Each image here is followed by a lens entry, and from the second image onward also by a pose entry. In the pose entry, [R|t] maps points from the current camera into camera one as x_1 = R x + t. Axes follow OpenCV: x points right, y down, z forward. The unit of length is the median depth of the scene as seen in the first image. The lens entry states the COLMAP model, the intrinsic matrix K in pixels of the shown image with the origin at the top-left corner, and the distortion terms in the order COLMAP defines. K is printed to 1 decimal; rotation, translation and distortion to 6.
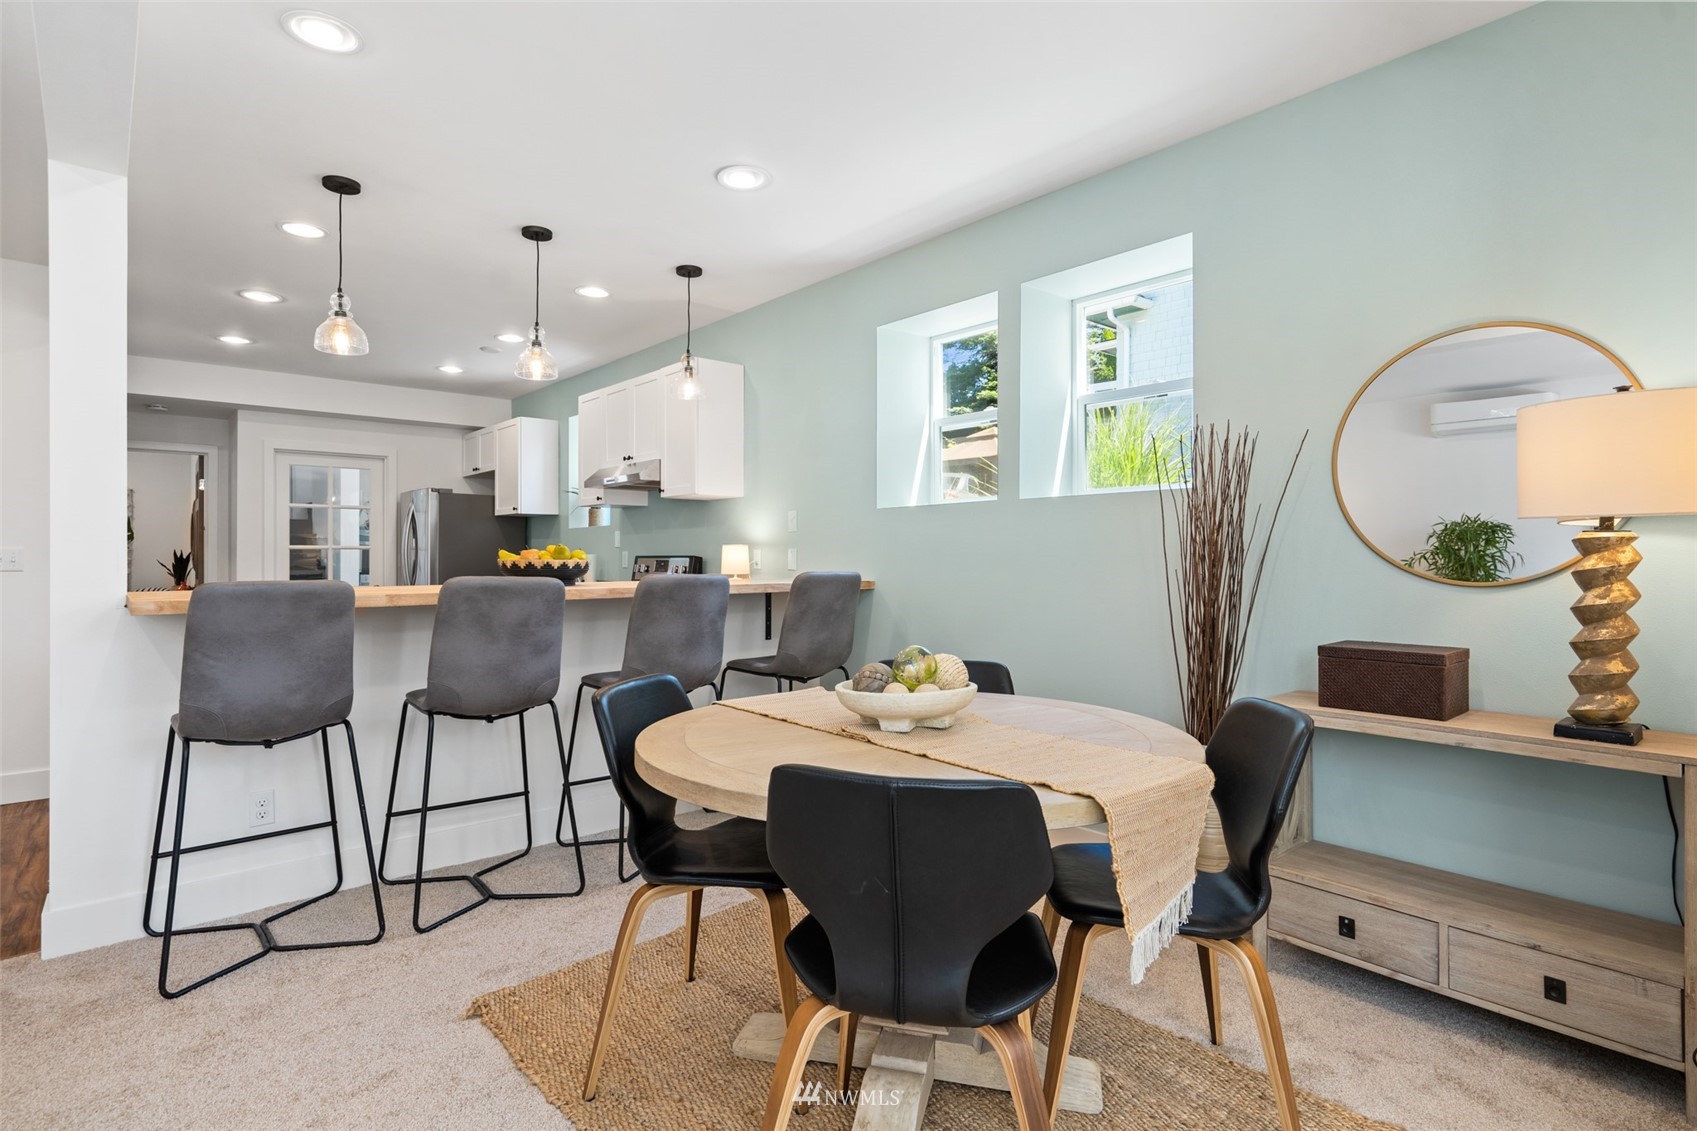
lens RADIAL K [[867.7, 0, 848.5], [0, 867.7, 565.5], [0, 0, 1]] dist [-0.000319, 0.002449]
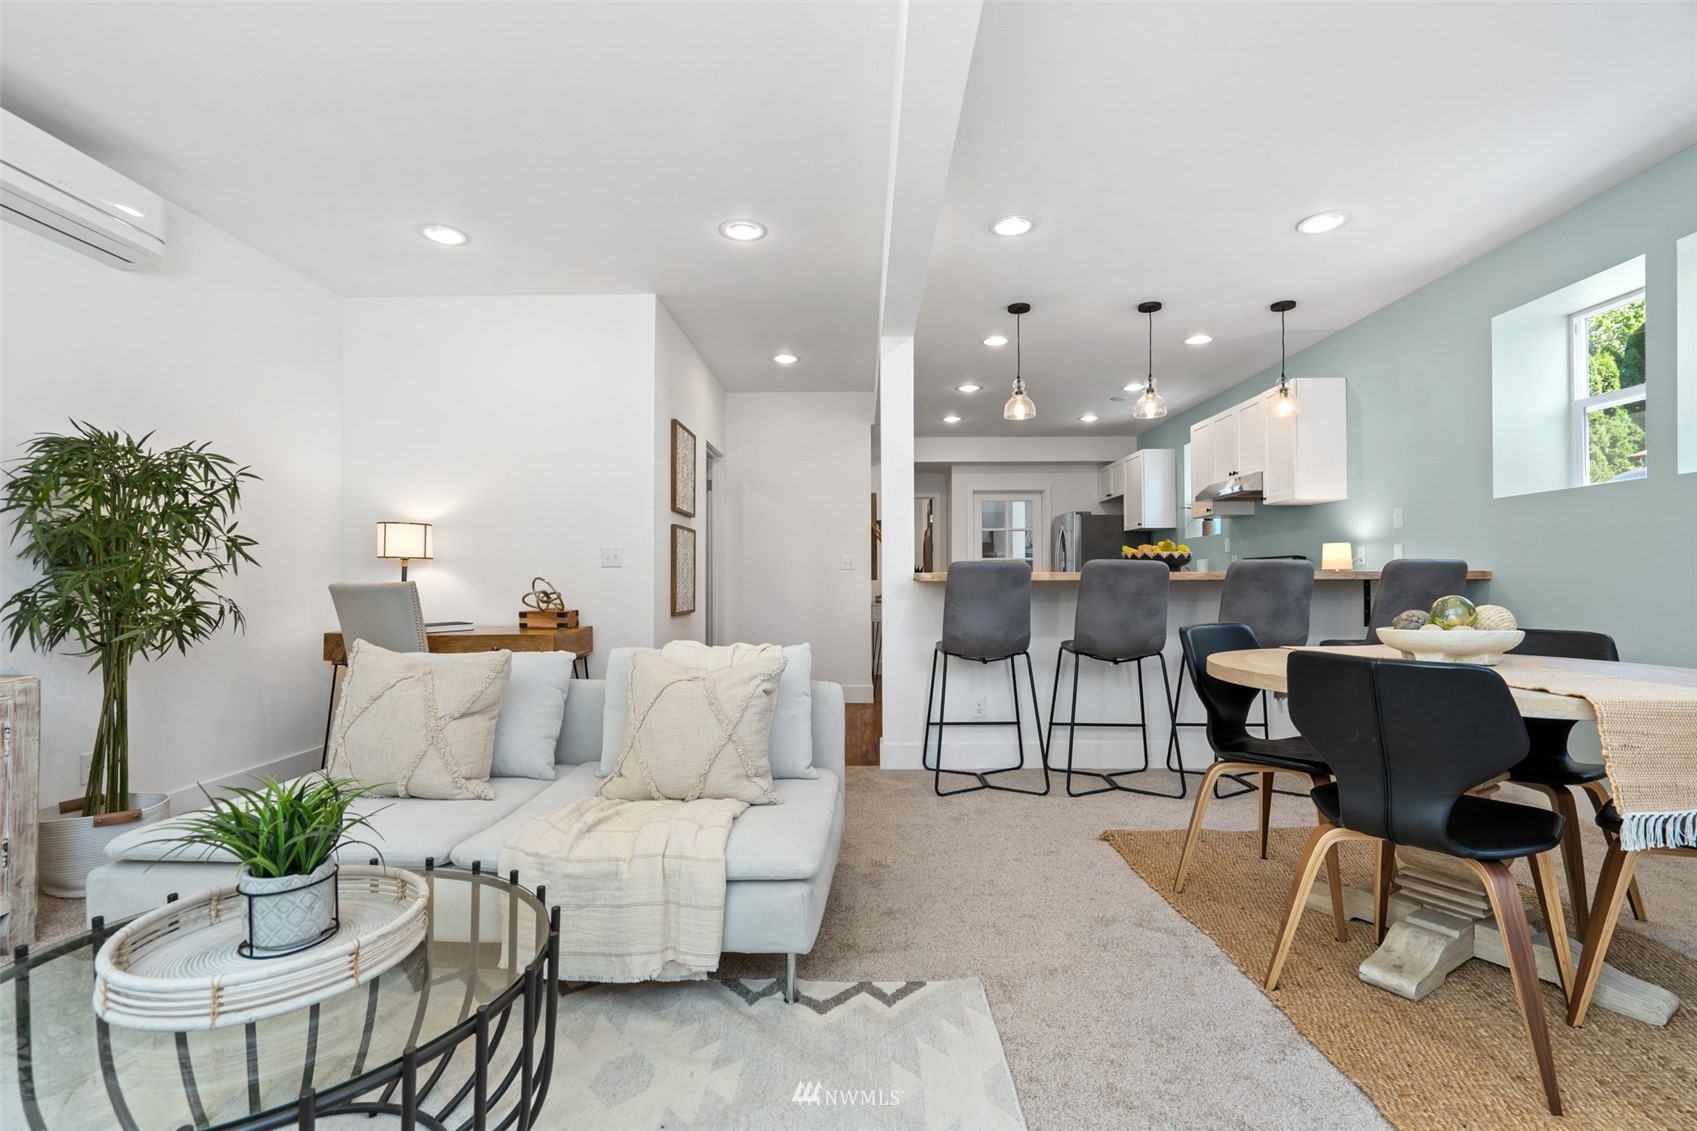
lens RADIAL K [[808.0, 0, 848.5], [0, 808.0, 565.5], [0, 0, 1]] dist [-0.005217, 0.000507]
pose [[0.750455, -0.018317, -0.660668, 0.112874], [-0.001831, 0.999554, -0.029792, 0.051795], [0.660919, 0.023567, 0.750087, -0.238364]]
